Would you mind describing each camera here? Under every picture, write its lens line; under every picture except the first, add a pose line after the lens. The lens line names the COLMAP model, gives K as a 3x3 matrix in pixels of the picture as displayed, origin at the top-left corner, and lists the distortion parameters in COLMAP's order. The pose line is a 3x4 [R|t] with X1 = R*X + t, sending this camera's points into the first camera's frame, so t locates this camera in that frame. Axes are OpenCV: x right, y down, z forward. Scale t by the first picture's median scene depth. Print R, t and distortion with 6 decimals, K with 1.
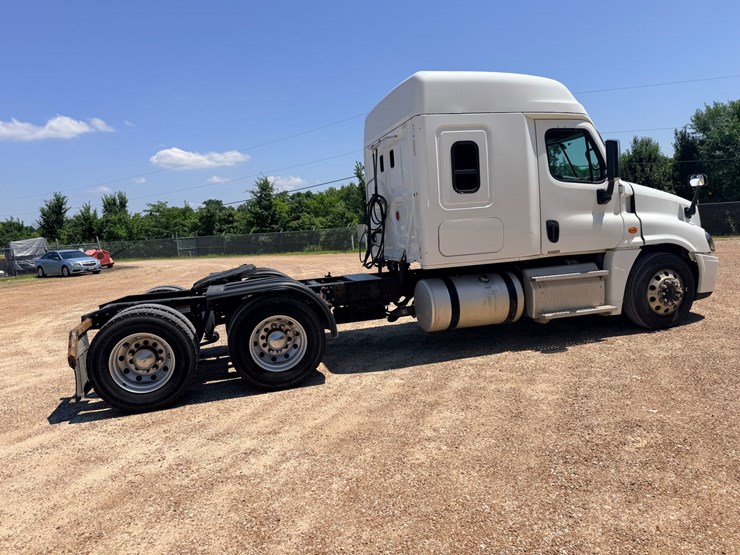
lens RADIAL K [[518.4, 0, 365.8], [0, 518.4, 277.4], [0, 0, 1]] dist [0.051930, -0.078094]
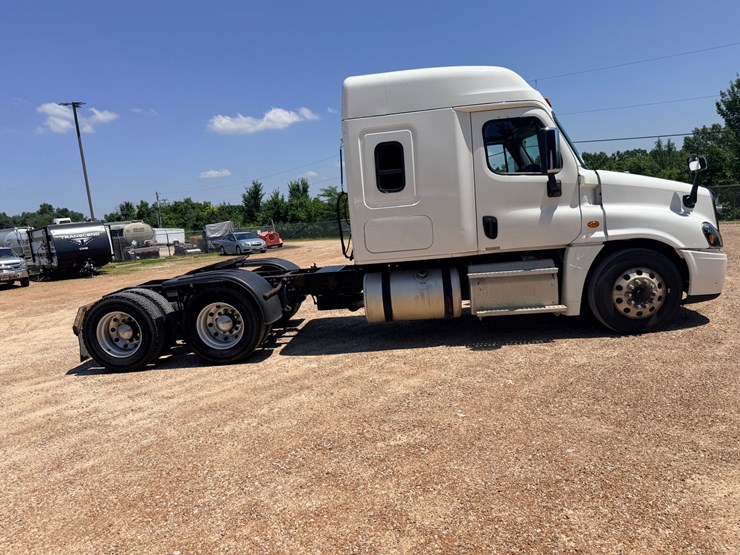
lens RADIAL K [[517.2, 0, 366.0], [0, 517.2, 281.3], [0, 0, 1]] dist [0.080141, -0.127647]
pose [[0.936318, 0.029571, -0.349907, 0.477208], [-0.011604, 0.998509, 0.053333, -0.036169], [0.350963, -0.045876, 0.935265, 0.003199]]
